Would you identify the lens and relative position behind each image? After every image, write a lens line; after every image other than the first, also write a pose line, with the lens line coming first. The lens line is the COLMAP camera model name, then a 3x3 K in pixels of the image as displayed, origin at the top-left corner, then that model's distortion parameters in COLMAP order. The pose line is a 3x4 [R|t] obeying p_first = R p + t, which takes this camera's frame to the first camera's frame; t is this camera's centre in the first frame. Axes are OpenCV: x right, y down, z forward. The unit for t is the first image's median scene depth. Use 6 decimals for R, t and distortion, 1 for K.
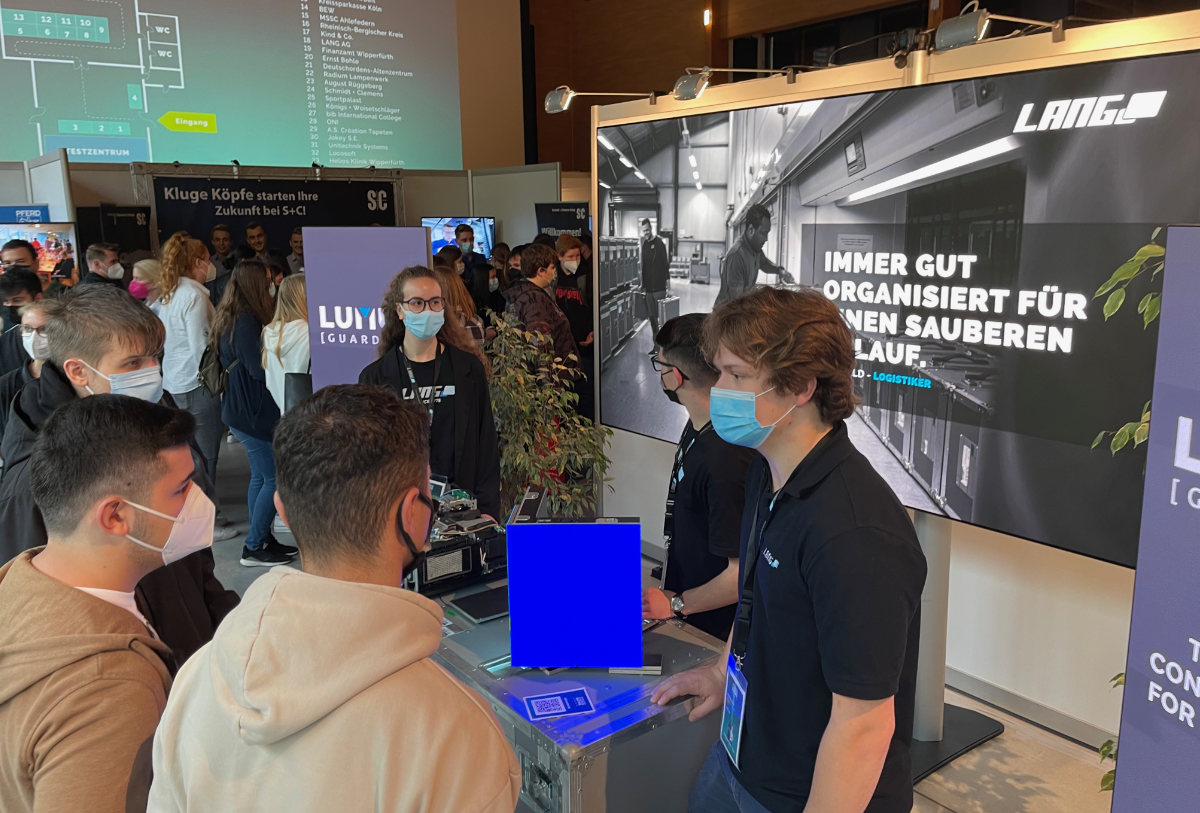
lens RADIAL K [[941.4, 0, 603.0], [0, 941.4, 406.7], [0, 0, 1]] dist [0.046747, 0.000930]
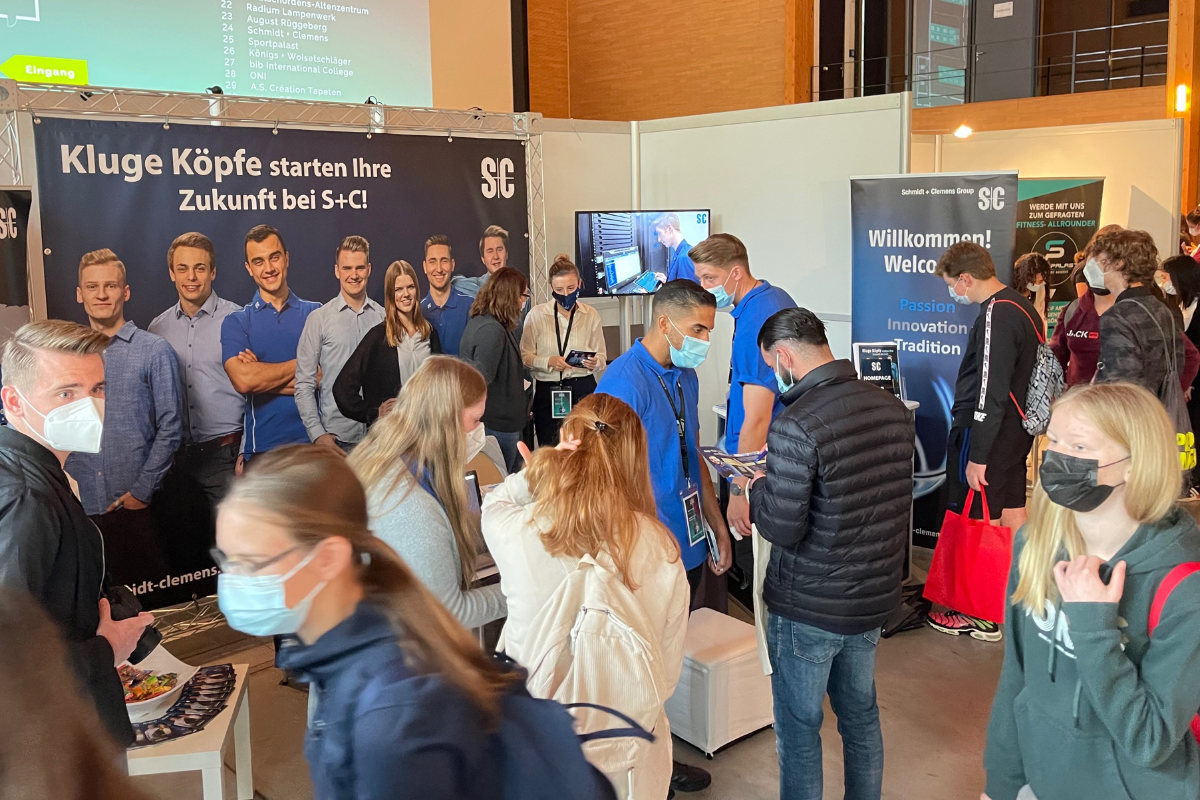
lens RADIAL K [[1027.8, 0, 597.3], [0, 1027.8, 398.3], [0, 0, 1]] dist [-0.008779, -0.003187]
pose [[0.994220, -0.020613, 0.105364, -0.264036], [0.022540, 0.999599, -0.017124, -0.102881], [-0.104969, 0.019400, 0.994286, 0.511686]]
